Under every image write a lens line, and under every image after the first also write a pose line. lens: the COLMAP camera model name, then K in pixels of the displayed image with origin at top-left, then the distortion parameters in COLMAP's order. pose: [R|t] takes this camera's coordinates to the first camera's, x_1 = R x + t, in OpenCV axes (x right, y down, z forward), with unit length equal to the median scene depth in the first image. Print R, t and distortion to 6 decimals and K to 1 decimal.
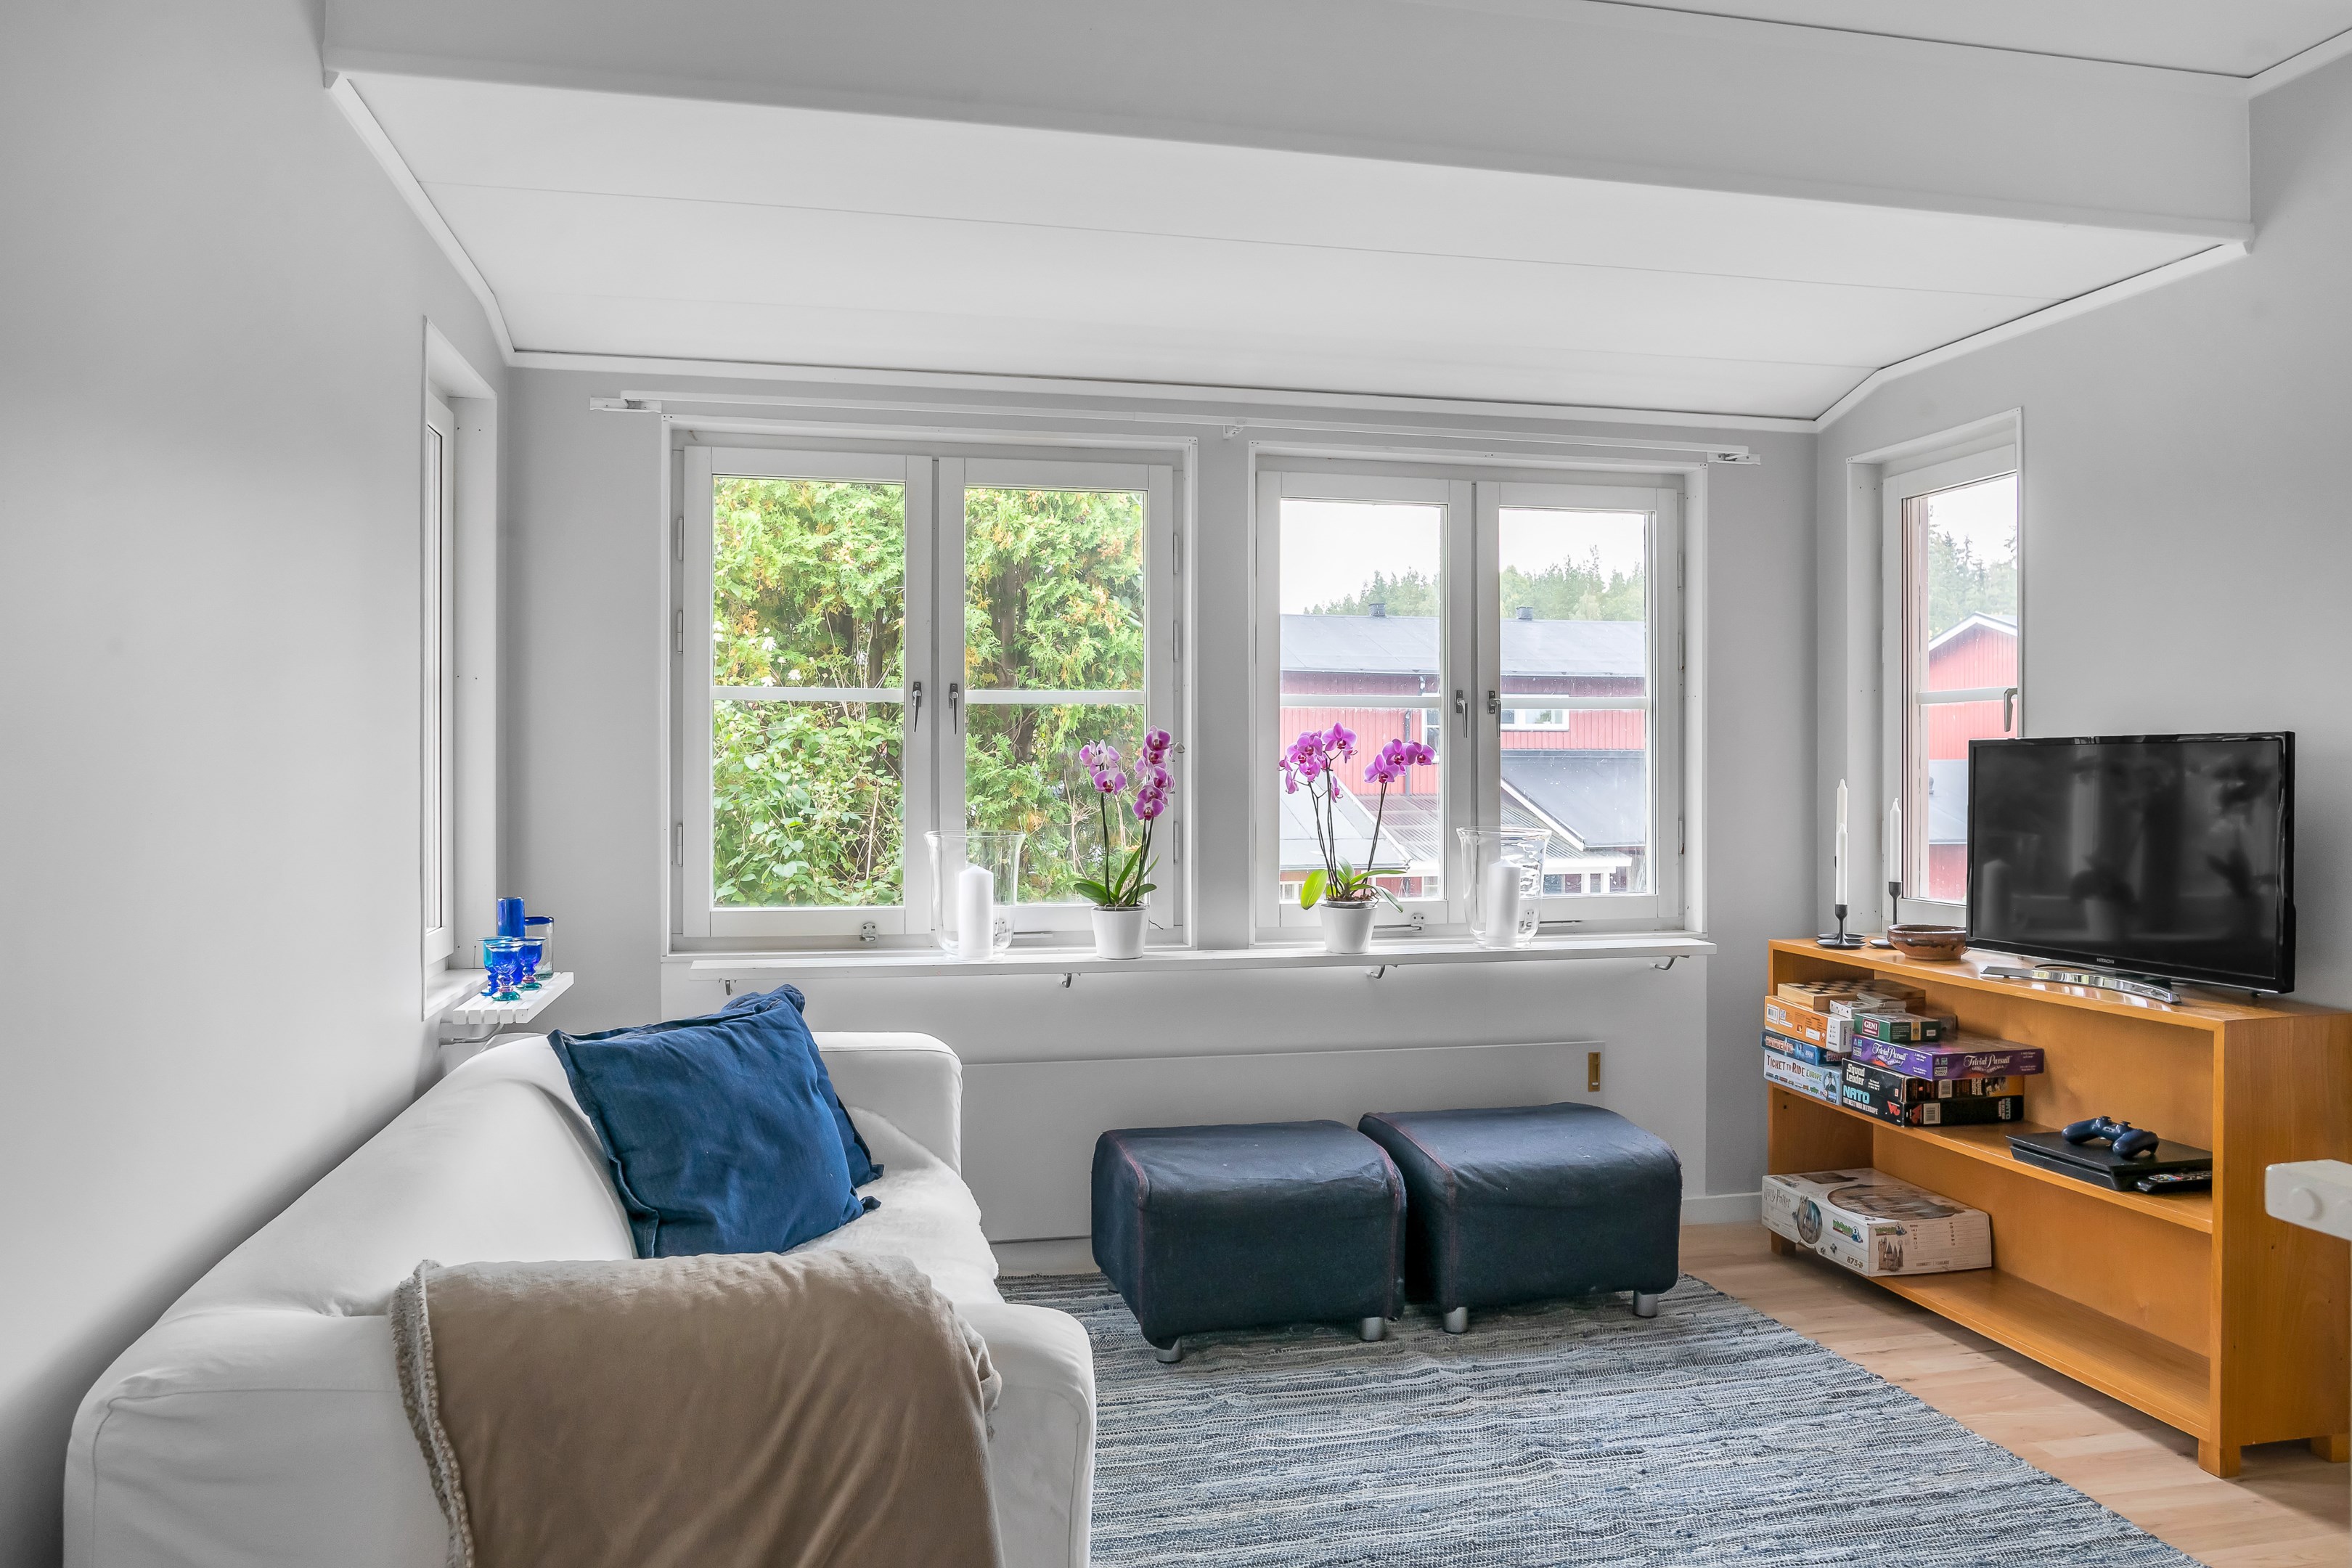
lens RADIAL K [[1626.8, 0, 1204.3], [0, 1626.8, 780.9], [0, 0, 1]] dist [-0.079975, 0.085505]
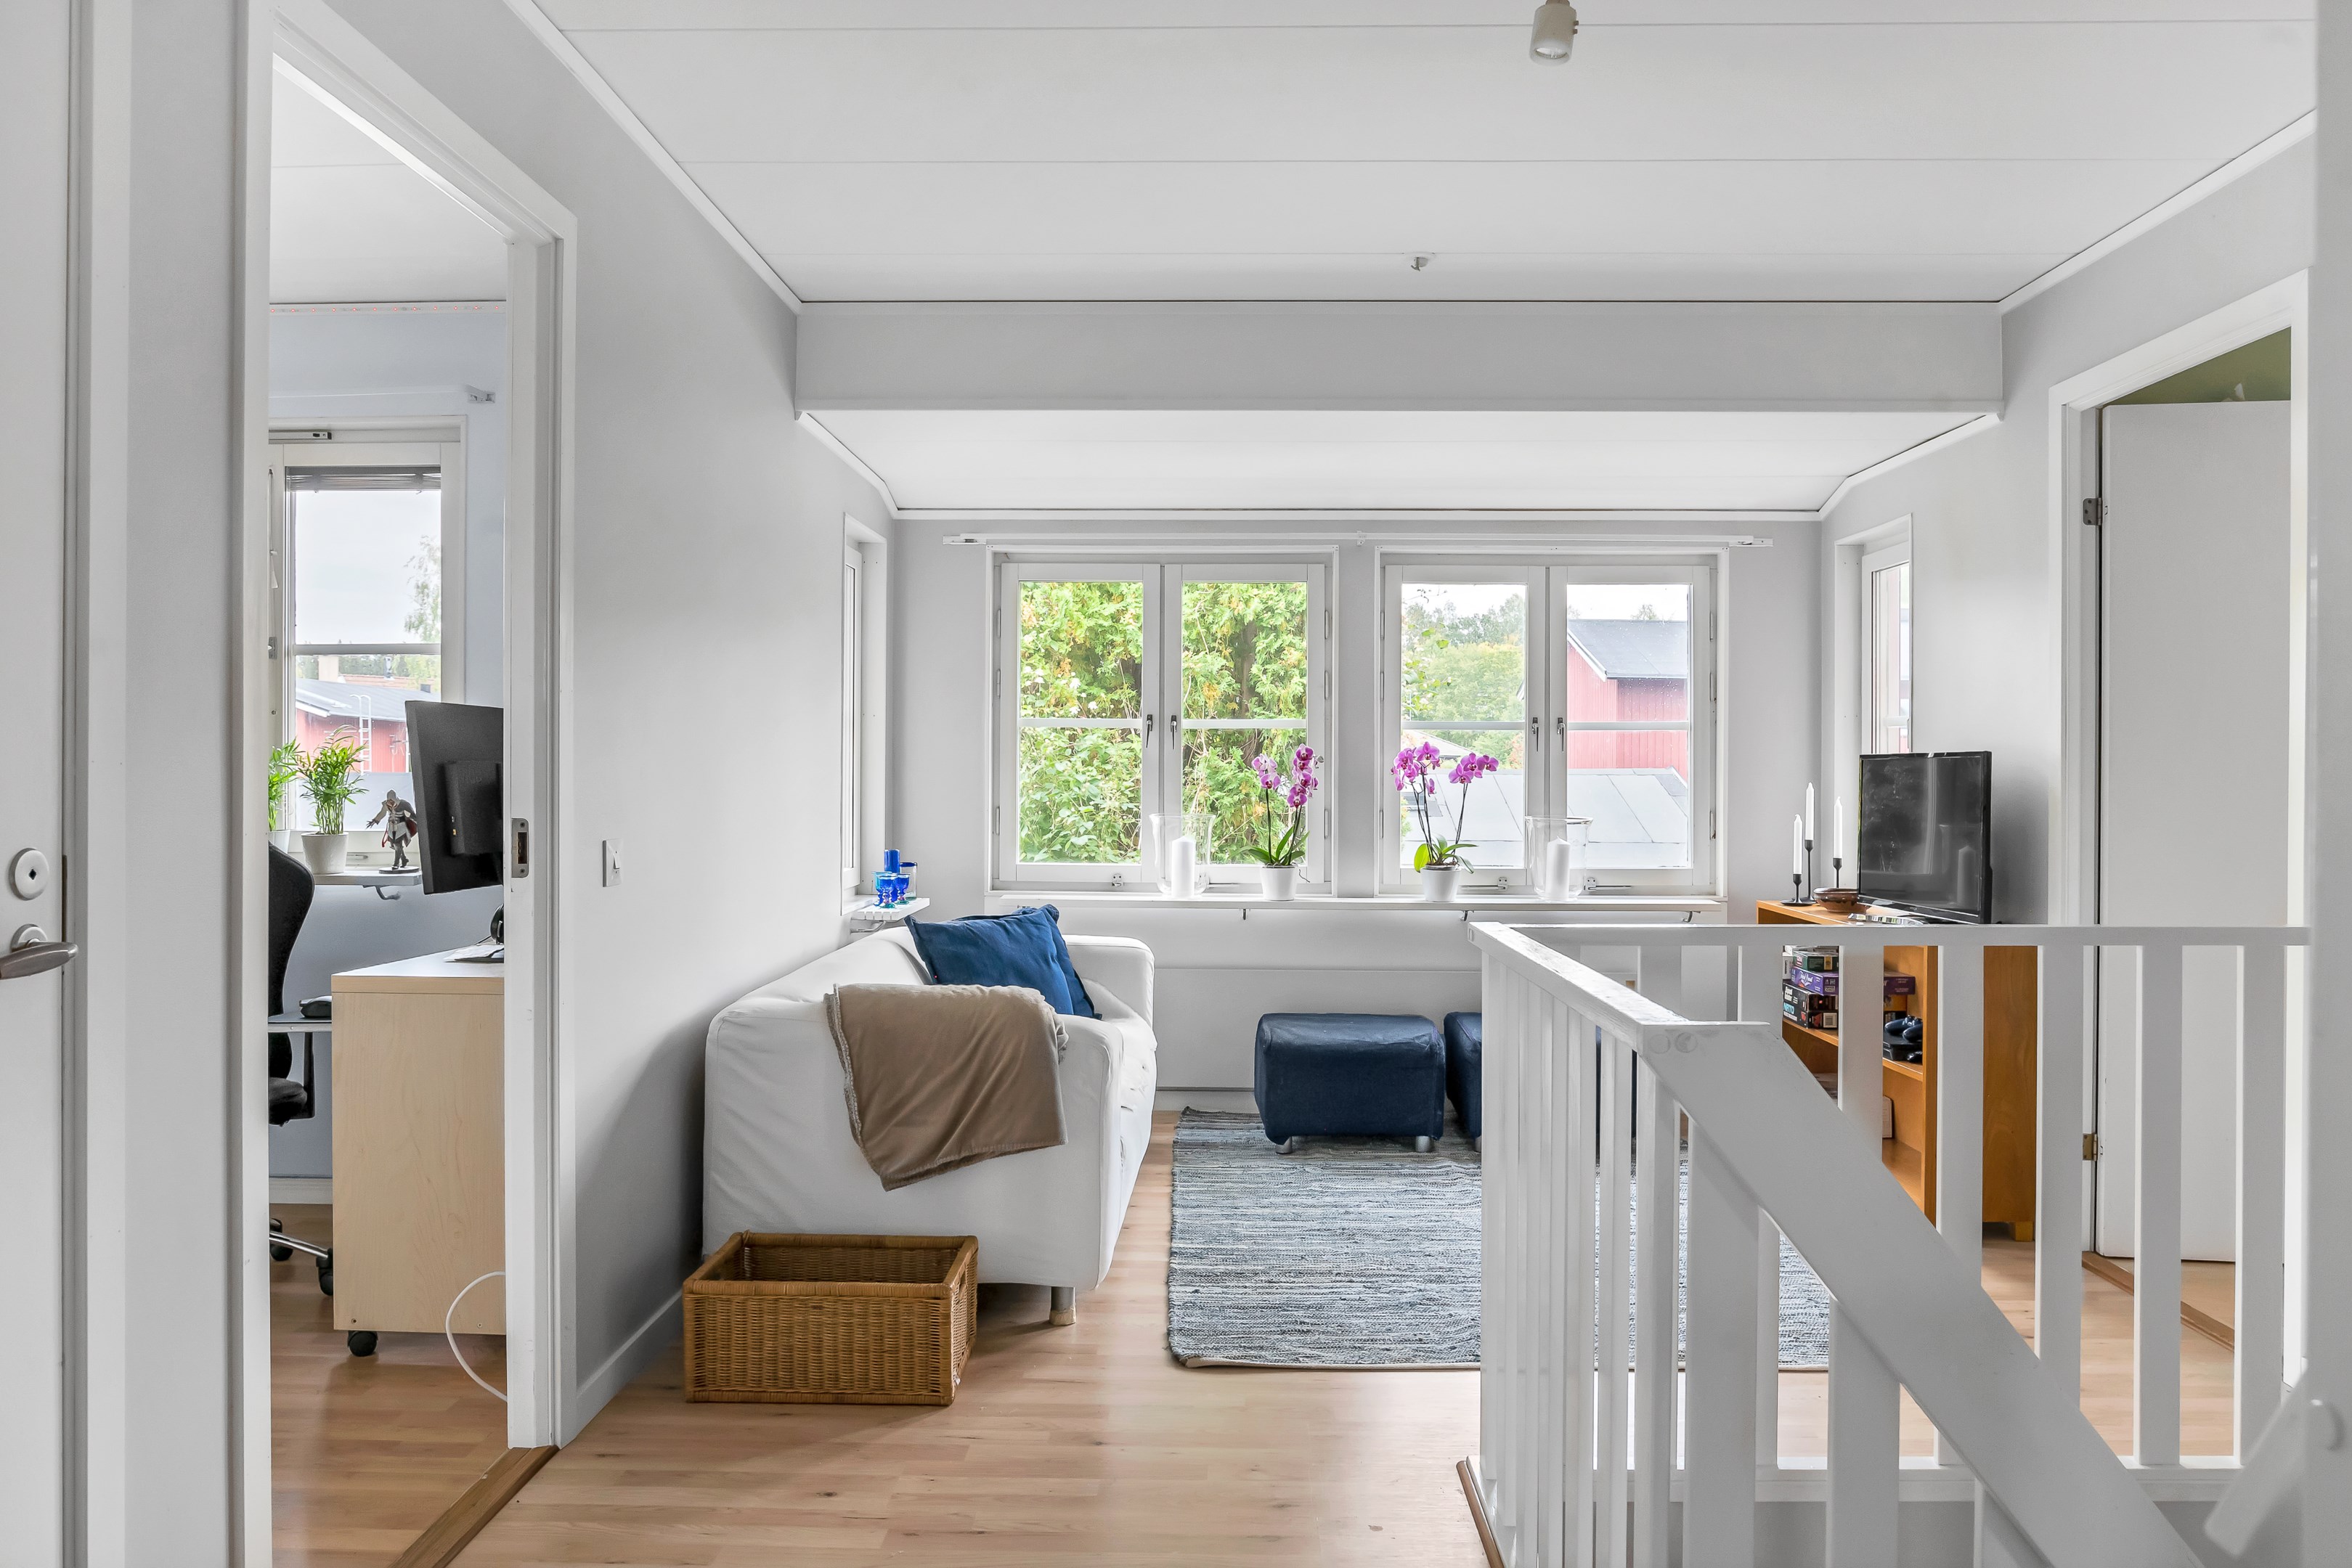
lens RADIAL K [[1626.6, 0, 1204.3], [0, 1626.6, 780.9], [0, 0, 1]] dist [-0.079975, 0.085505]
pose [[0.971583, 0.004654, -0.236655, 0.227558], [-0.005219, 0.999985, -0.001759, 0.002728], [0.236643, 0.002944, 0.971592, -0.451029]]
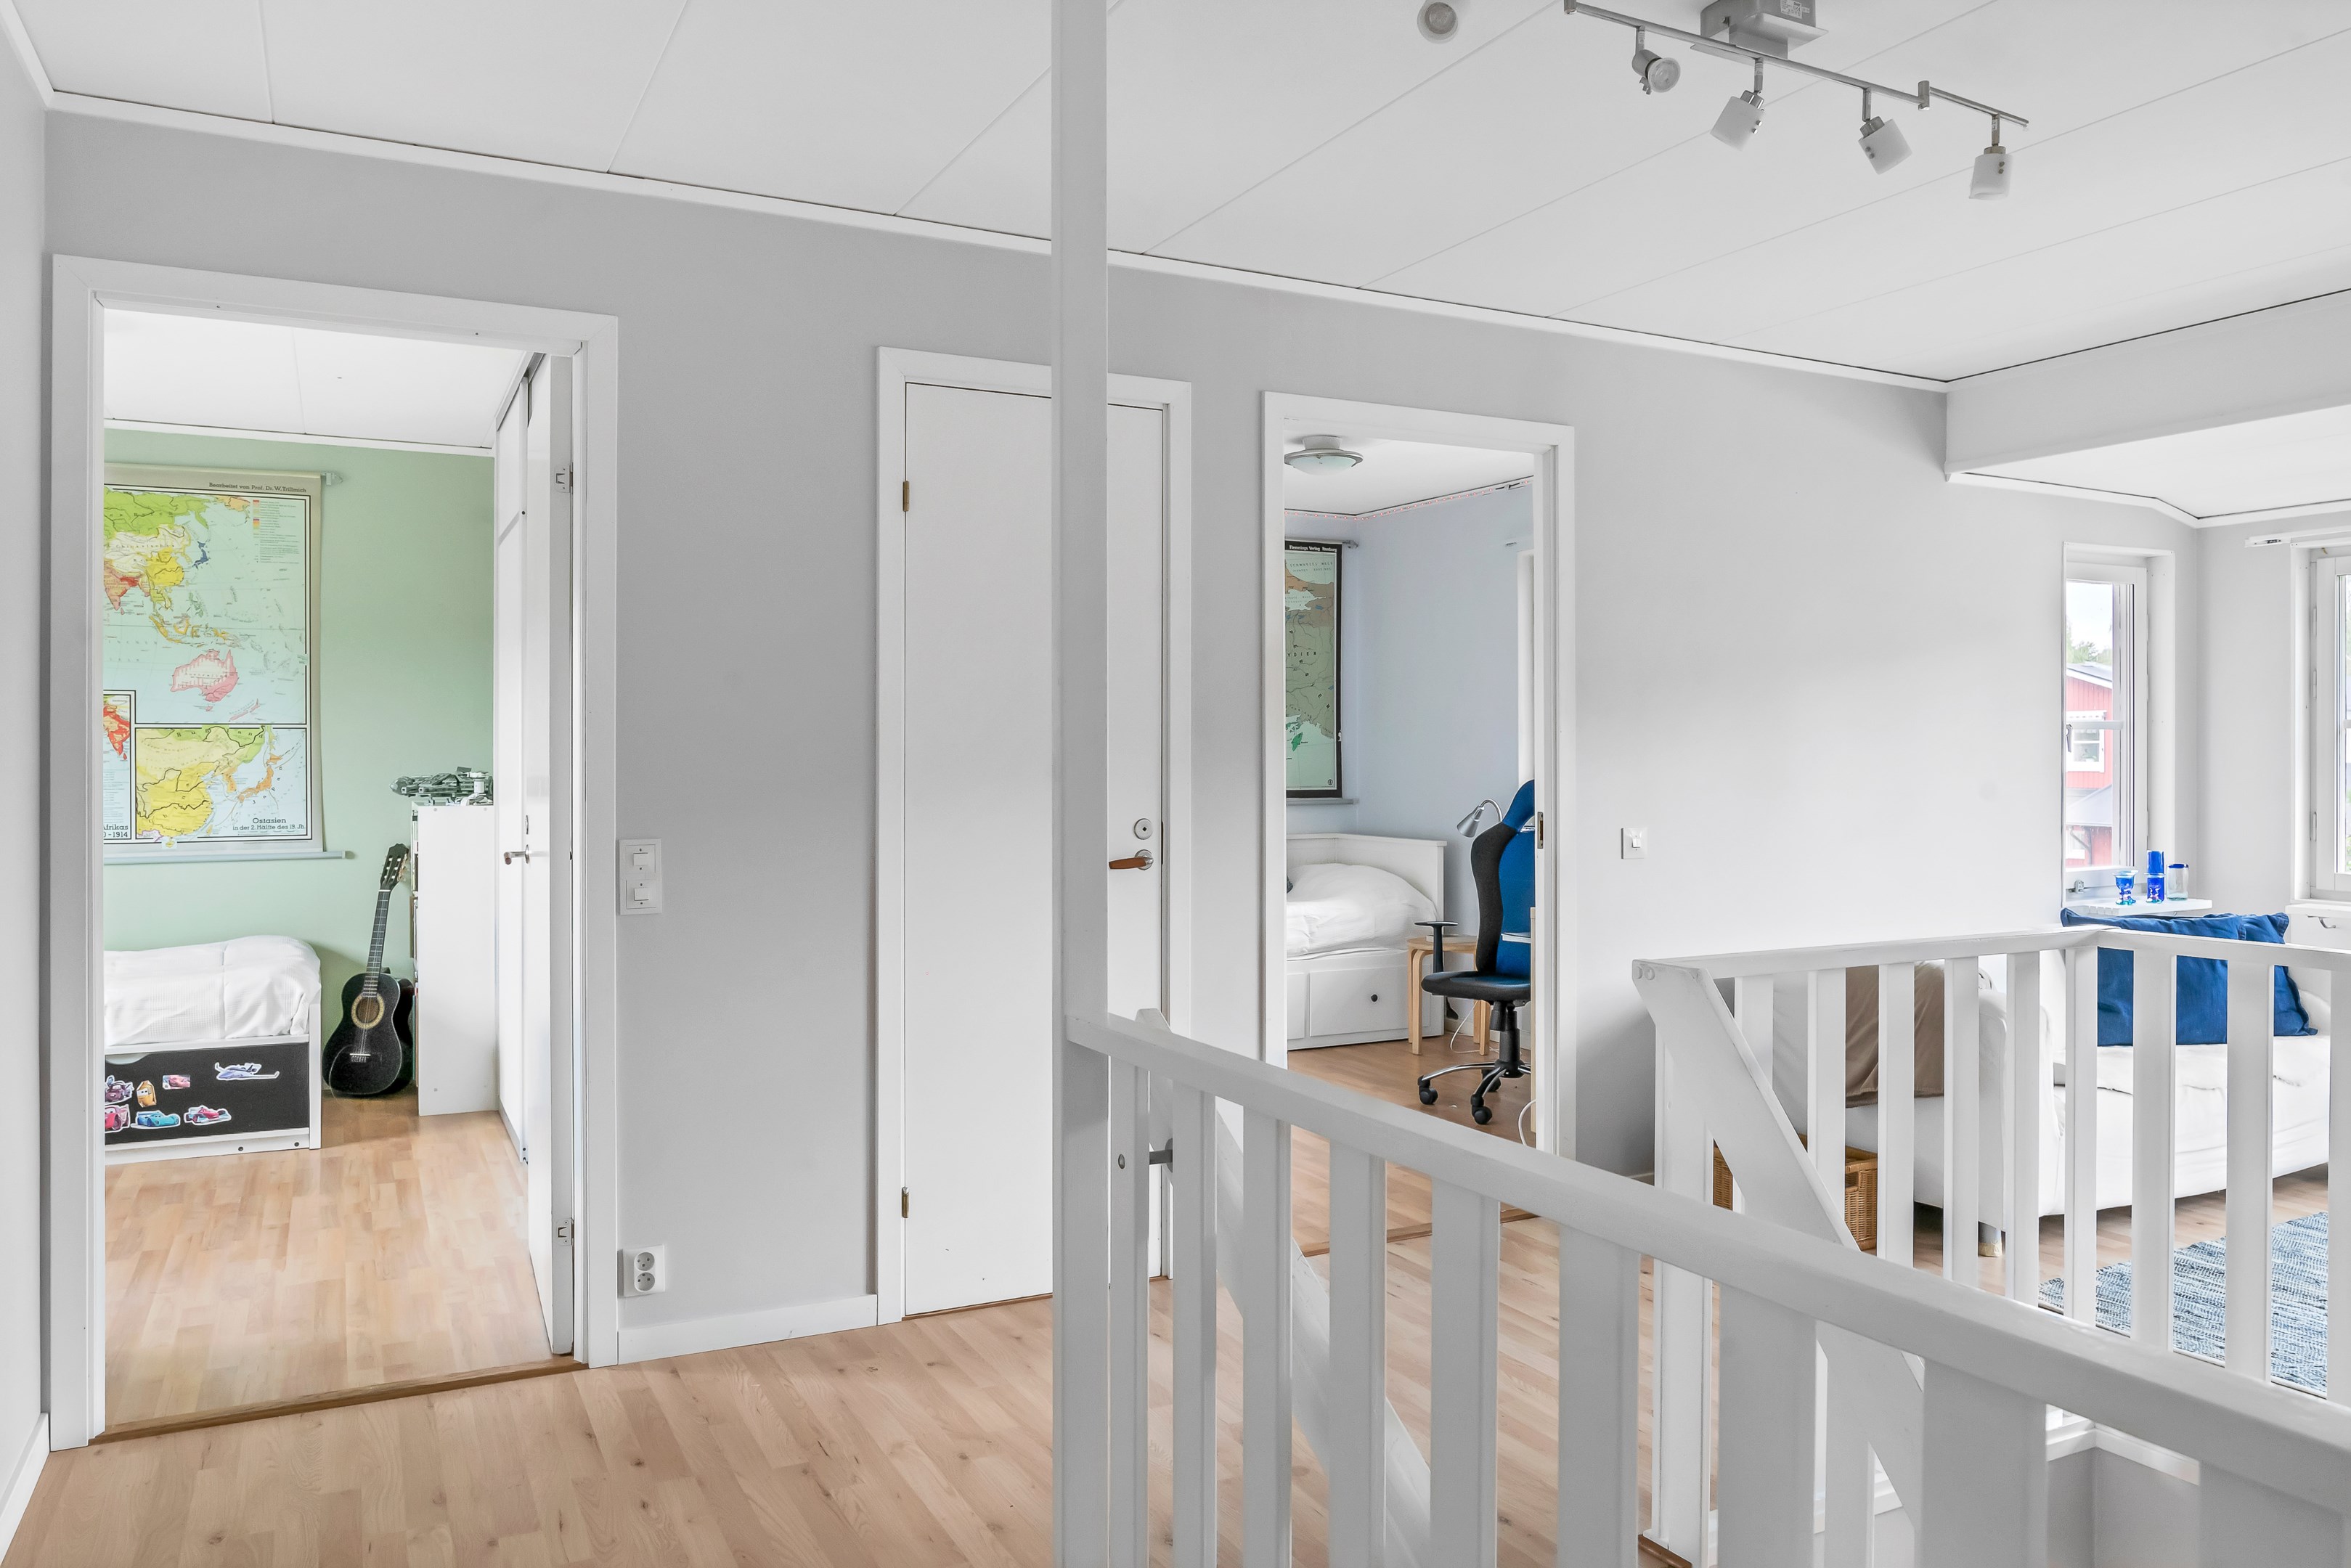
lens RADIAL K [[1626.0, 0, 1203.7], [0, 1626.0, 780.9], [0, 0, 1]] dist [-0.079975, 0.085505]
pose [[0.255586, 0.007682, -0.966756, 0.808096], [-0.003152, 0.999970, 0.007112, -0.010038], [0.966781, 0.001229, 0.255602, -0.355464]]
